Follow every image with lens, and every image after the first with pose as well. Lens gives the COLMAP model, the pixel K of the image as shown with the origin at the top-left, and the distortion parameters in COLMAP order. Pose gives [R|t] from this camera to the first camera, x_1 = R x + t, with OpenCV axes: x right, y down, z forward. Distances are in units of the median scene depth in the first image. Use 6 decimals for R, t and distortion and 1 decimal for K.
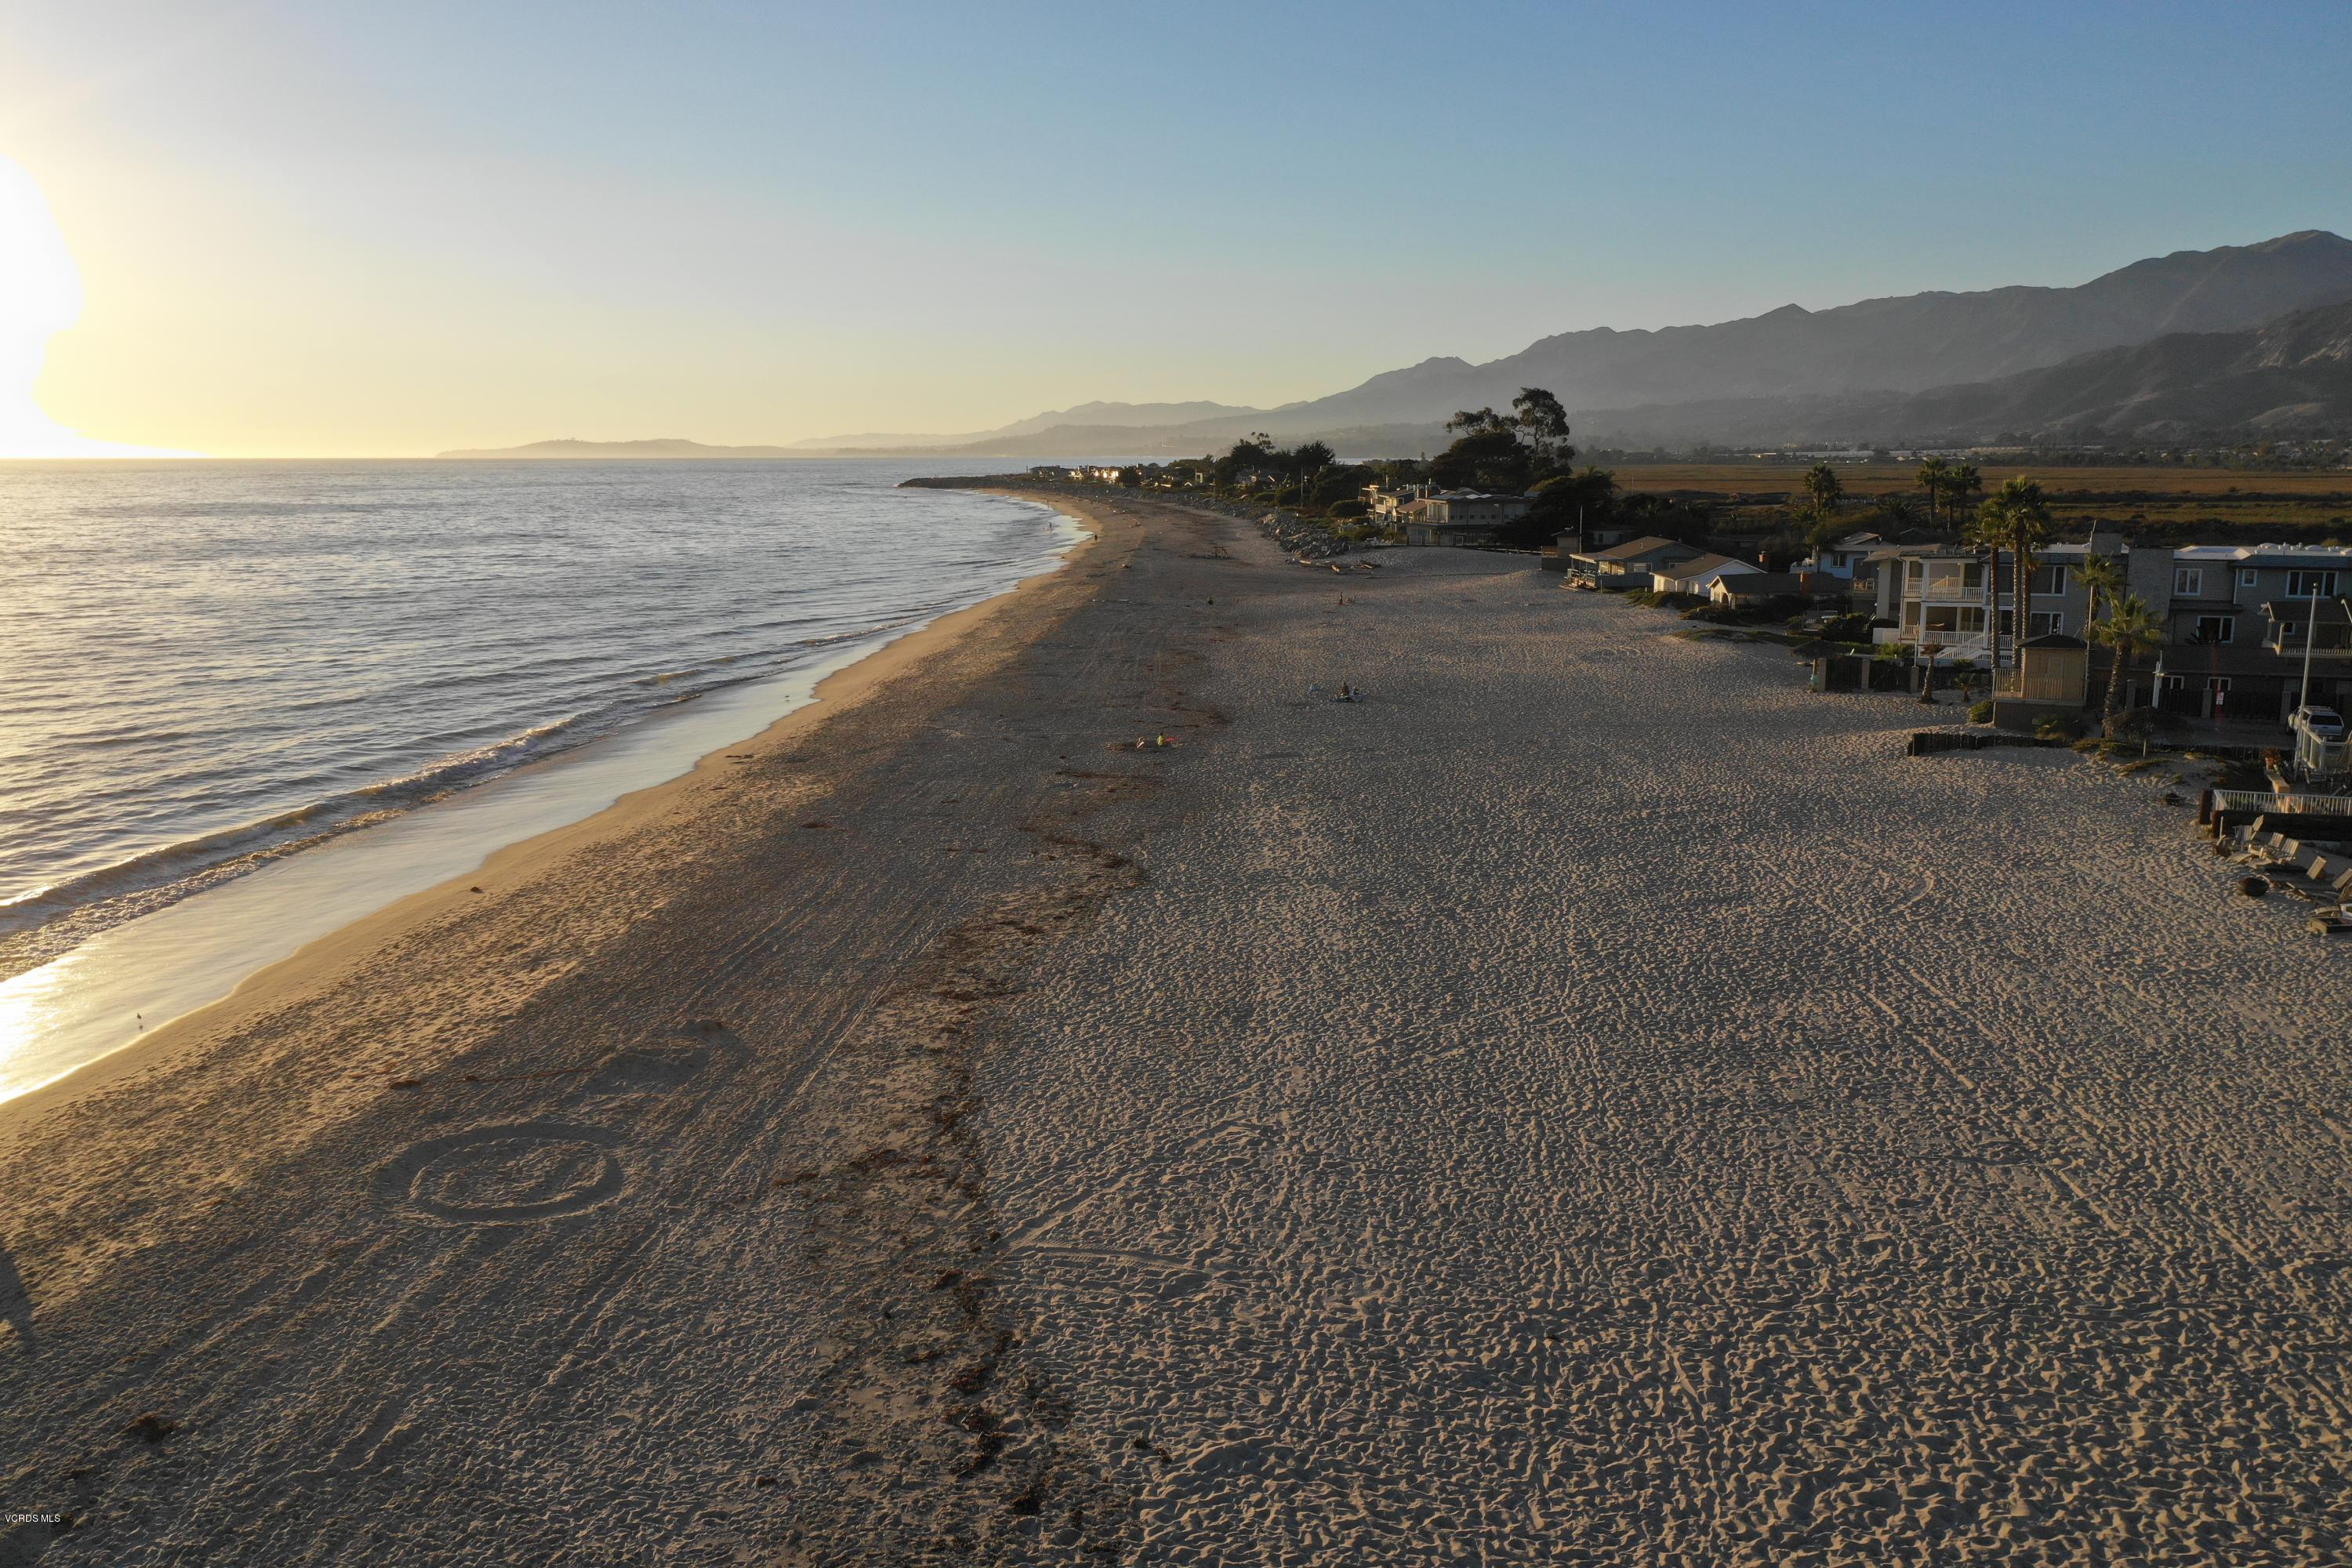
lens RADIAL K [[1886.0, 0, 1179.7], [0, 1886.0, 791.9], [0, 0, 1]] dist [0.004213, 0.001144]
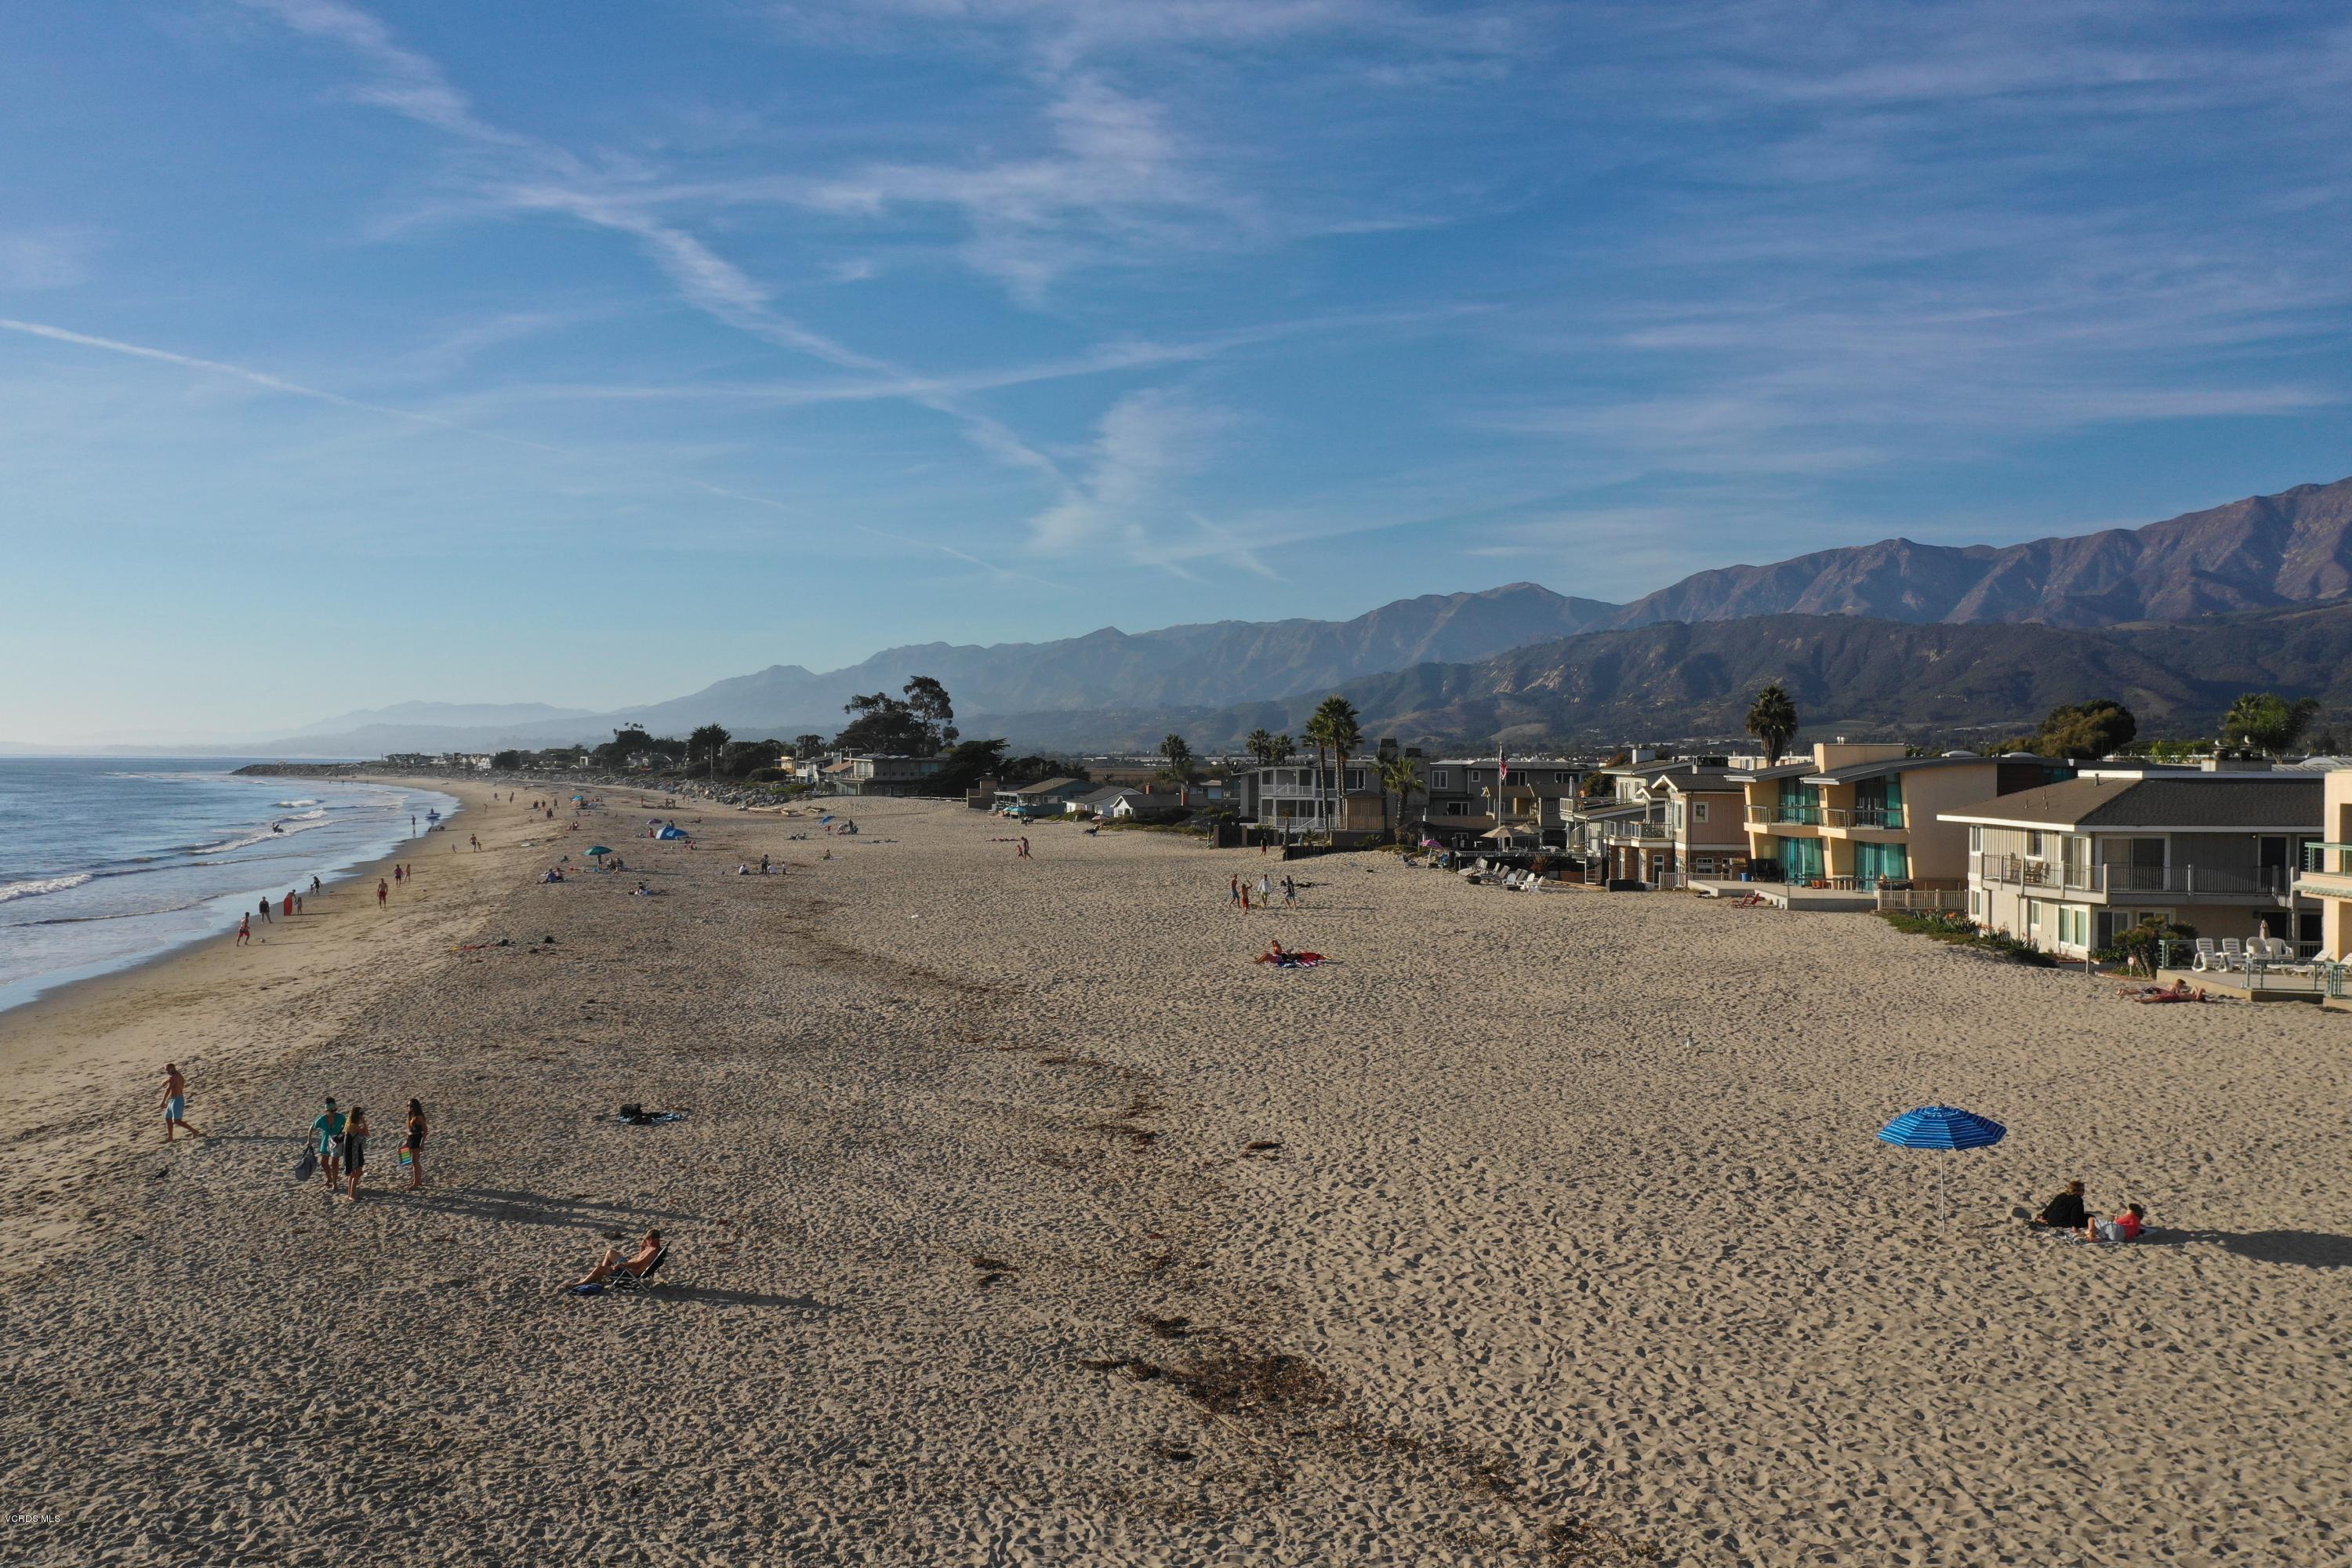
lens RADIAL K [[1886.0, 0, 1176.7], [0, 1886.0, 781.4], [0, 0, 1]] dist [0.004213, 0.001144]
pose [[0.941811, 0.009267, 0.336014, -0.048269], [0.046770, 0.986284, -0.158292, 0.034605], [-0.332872, 0.164796, 0.928460, -0.093515]]
